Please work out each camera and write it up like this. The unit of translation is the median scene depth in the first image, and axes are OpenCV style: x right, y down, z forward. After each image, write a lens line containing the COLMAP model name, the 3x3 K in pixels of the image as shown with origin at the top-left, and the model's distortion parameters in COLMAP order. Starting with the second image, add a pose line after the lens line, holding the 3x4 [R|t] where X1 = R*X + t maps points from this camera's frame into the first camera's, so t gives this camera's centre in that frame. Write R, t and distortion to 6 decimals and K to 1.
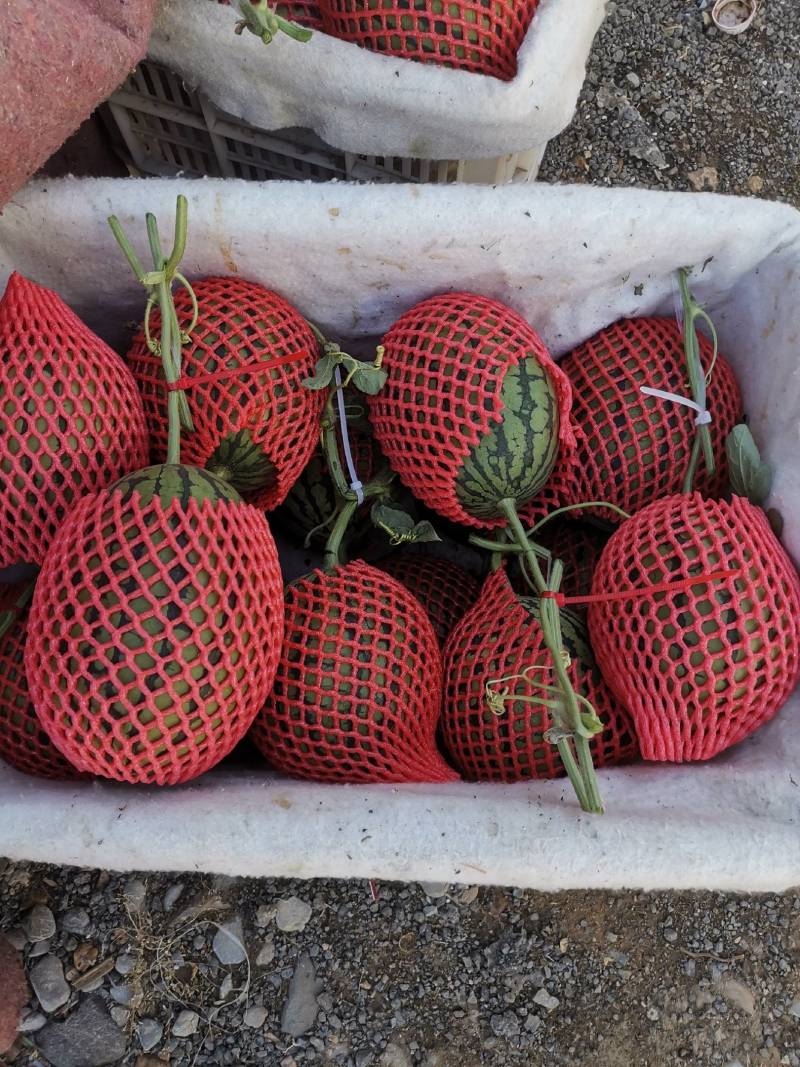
lens RADIAL K [[836.8, 0, 400.0], [0, 836.8, 533.5], [0, 0, 1]] dist [0.066356, -0.076030]
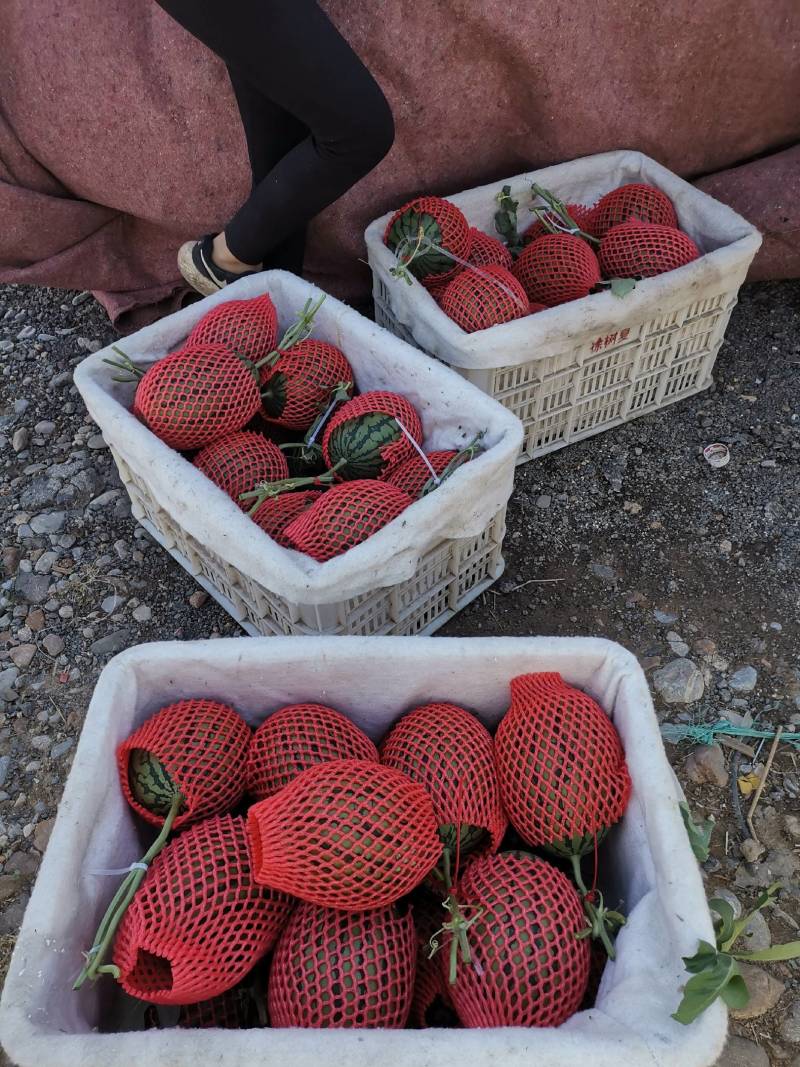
lens RADIAL K [[836.8, 0, 400.0], [0, 836.8, 533.5], [0, 0, 1]] dist [0.066356, -0.076030]
pose [[0.703995, 0.527074, -0.476009, 1.049029], [-0.685199, 0.680356, -0.260036, 0.426152], [0.186797, 0.509225, 0.840117, -0.519929]]
